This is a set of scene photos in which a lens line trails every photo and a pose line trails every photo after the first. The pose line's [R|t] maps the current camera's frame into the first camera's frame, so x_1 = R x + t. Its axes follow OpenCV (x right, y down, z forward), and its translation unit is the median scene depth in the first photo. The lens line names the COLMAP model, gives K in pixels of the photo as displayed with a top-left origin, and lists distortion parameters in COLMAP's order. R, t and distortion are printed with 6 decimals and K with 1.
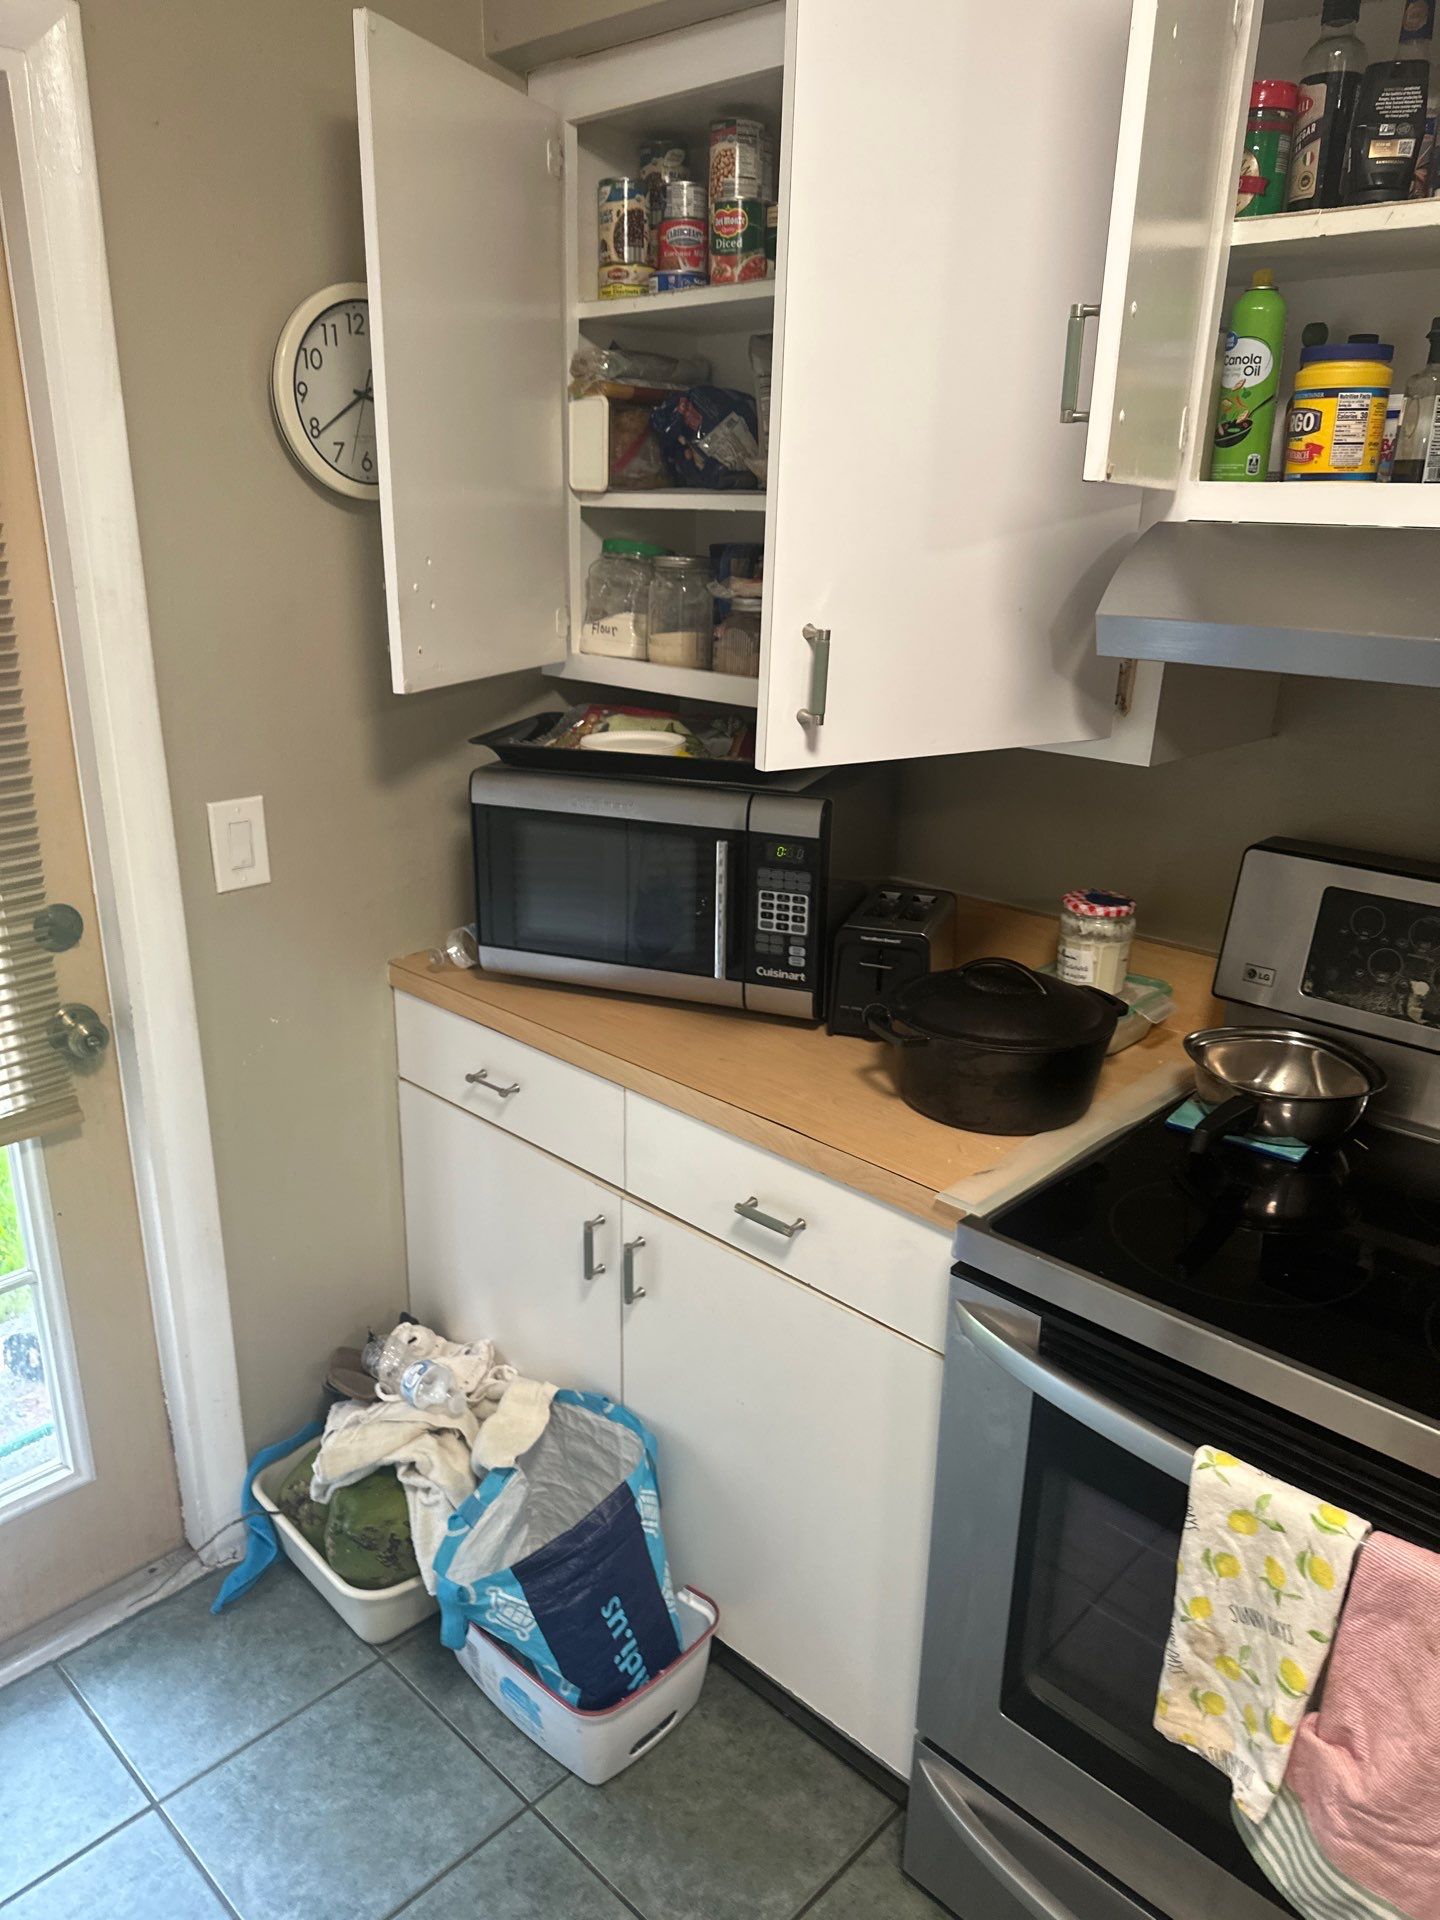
lens RADIAL K [[1374.6, 0, 720.0], [0, 1374.6, 960.0], [0, 0, 1]] dist [-0.011375, -0.005184]
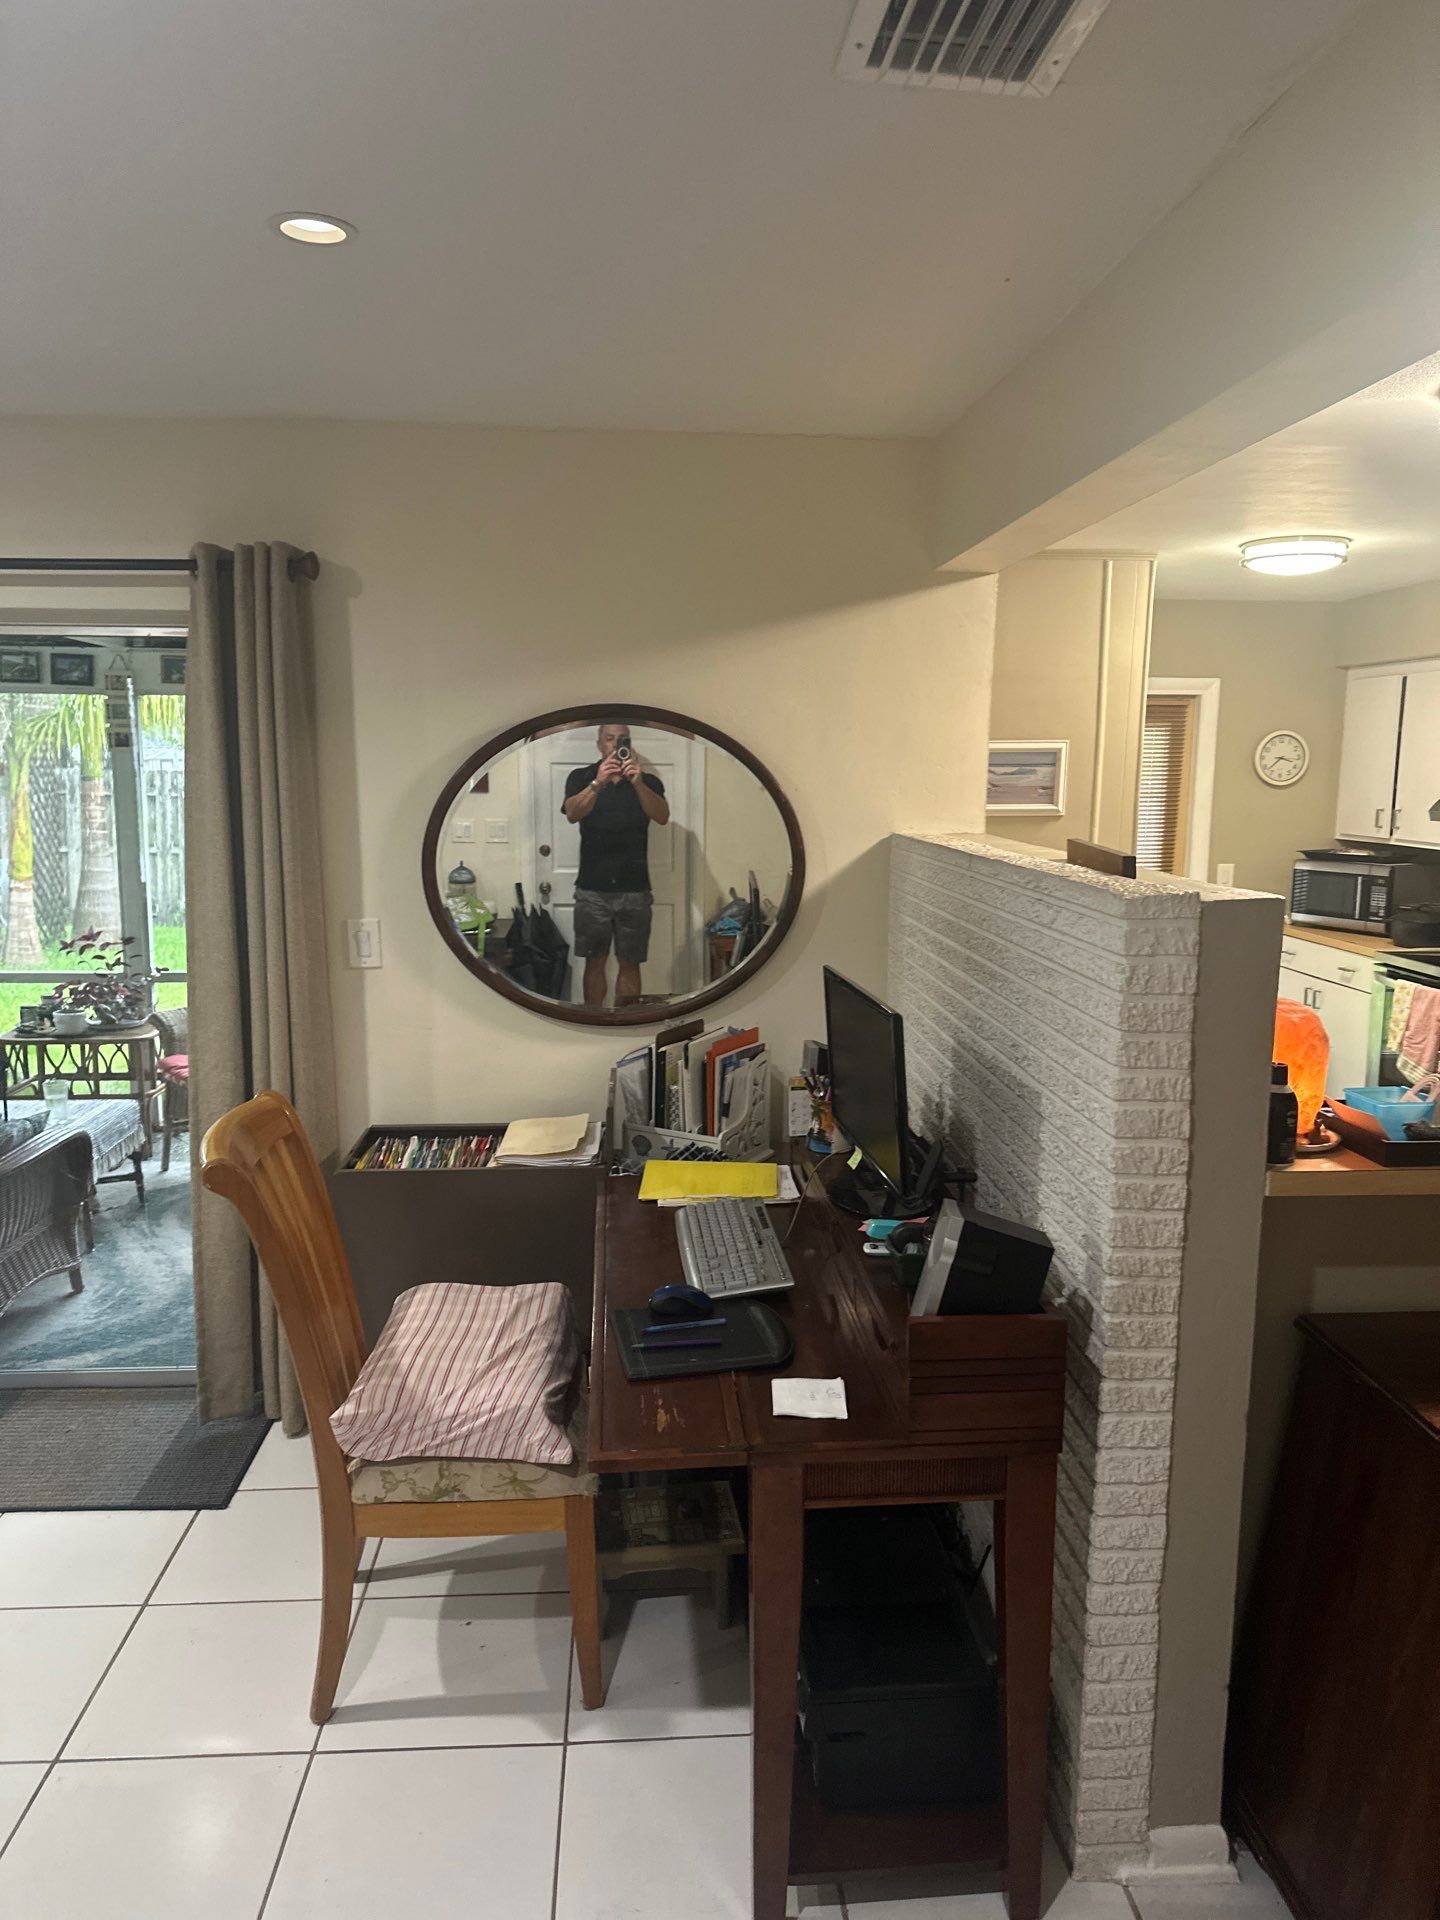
lens RADIAL K [[1350.1, 0, 719.1], [0, 1350.1, 973.5], [0, 0, 1]] dist [0.050997, -0.085671]
pose [[0.740263, 0.099721, -0.664881, 1.399797], [-0.217300, 0.971348, -0.096251, 1.051346], [0.636233, 0.215730, 0.740722, -3.198011]]
